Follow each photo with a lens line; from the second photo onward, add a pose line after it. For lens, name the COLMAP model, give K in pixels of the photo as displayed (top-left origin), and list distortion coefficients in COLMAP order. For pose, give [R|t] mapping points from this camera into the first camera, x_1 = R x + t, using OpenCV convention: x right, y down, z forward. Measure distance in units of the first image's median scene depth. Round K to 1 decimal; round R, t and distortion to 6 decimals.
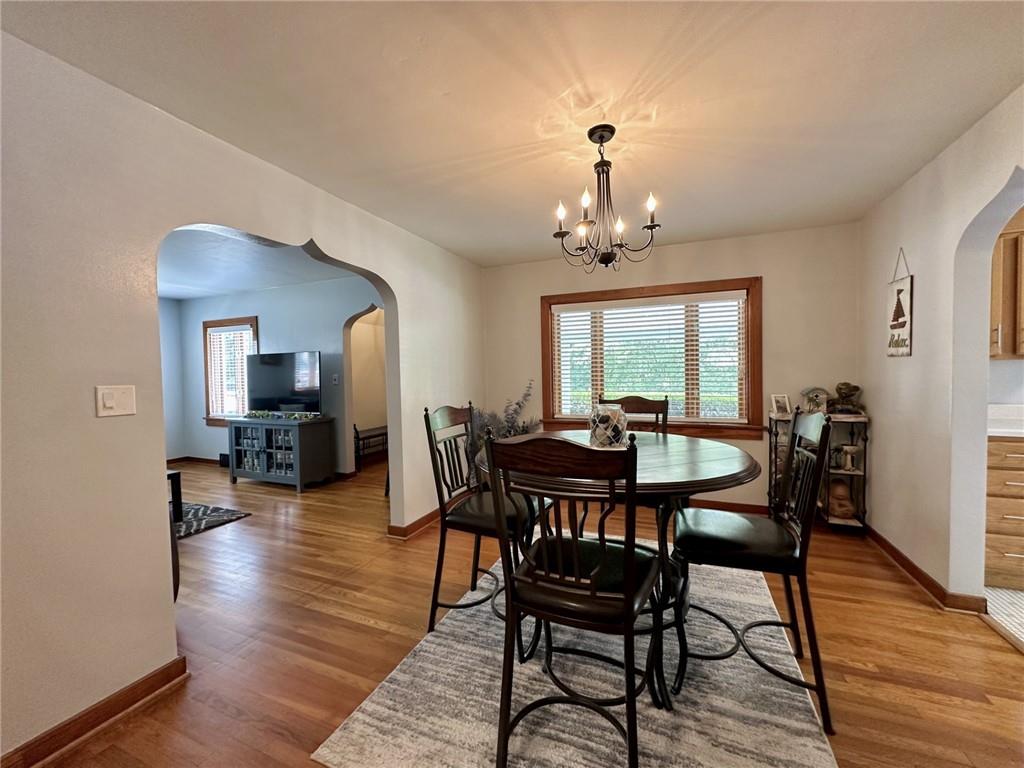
lens RADIAL K [[409.9, 0, 511.9], [0, 409.9, 382.5], [0, 0, 1]] dist [-0.002687, 0.000258]
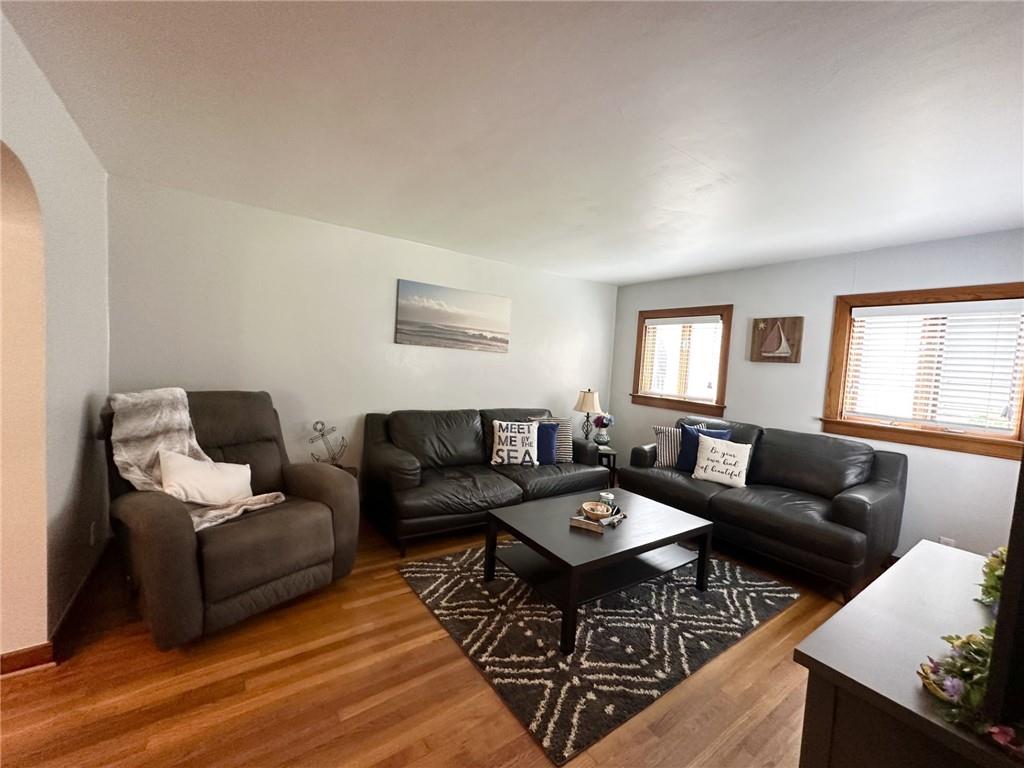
lens RADIAL K [[409.9, 0, 511.9], [0, 409.9, 382.5], [0, 0, 1]] dist [-0.002687, 0.000258]
pose [[-0.532542, 0.032054, -0.845797, -0.319078], [-0.072455, 0.993888, 0.083287, -0.054766], [0.843297, 0.105636, -0.526964, 1.154588]]
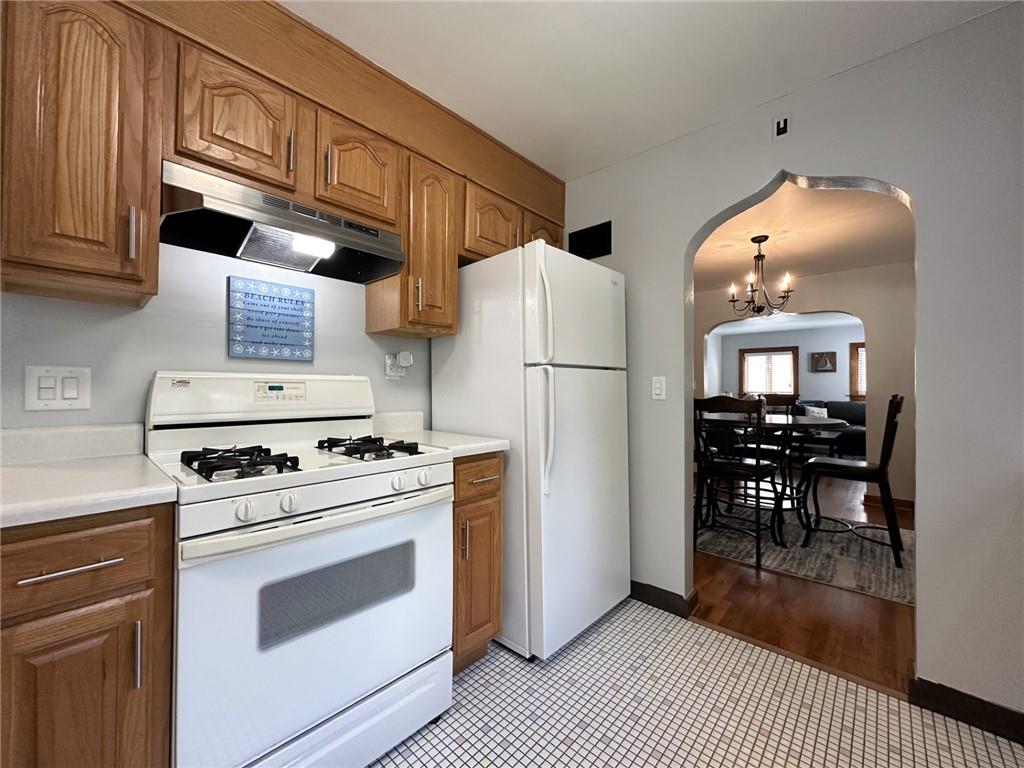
lens RADIAL K [[409.9, 0, 511.9], [0, 409.9, 382.5], [0, 0, 1]] dist [-0.002687, 0.000258]
pose [[-0.338633, 0.000700, -0.940918, 1.165867], [-0.027058, 0.999579, 0.010482, 0.011070], [0.940529, 0.029008, -0.338472, 0.317570]]
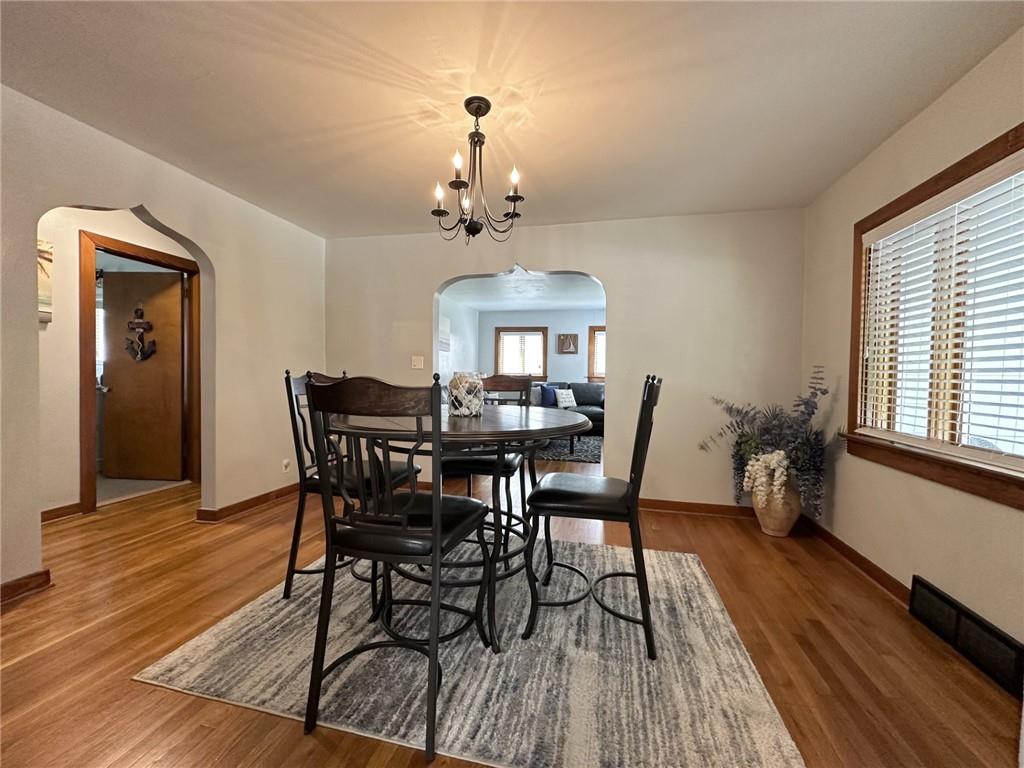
lens RADIAL K [[409.9, 0, 511.9], [0, 409.9, 382.5], [0, 0, 1]] dist [-0.002687, 0.000258]
pose [[0.165084, 0.043825, -0.985305, 0.659979], [-0.045542, 0.998285, 0.036772, 0.020297], [0.985228, 0.038802, 0.166796, 0.488797]]
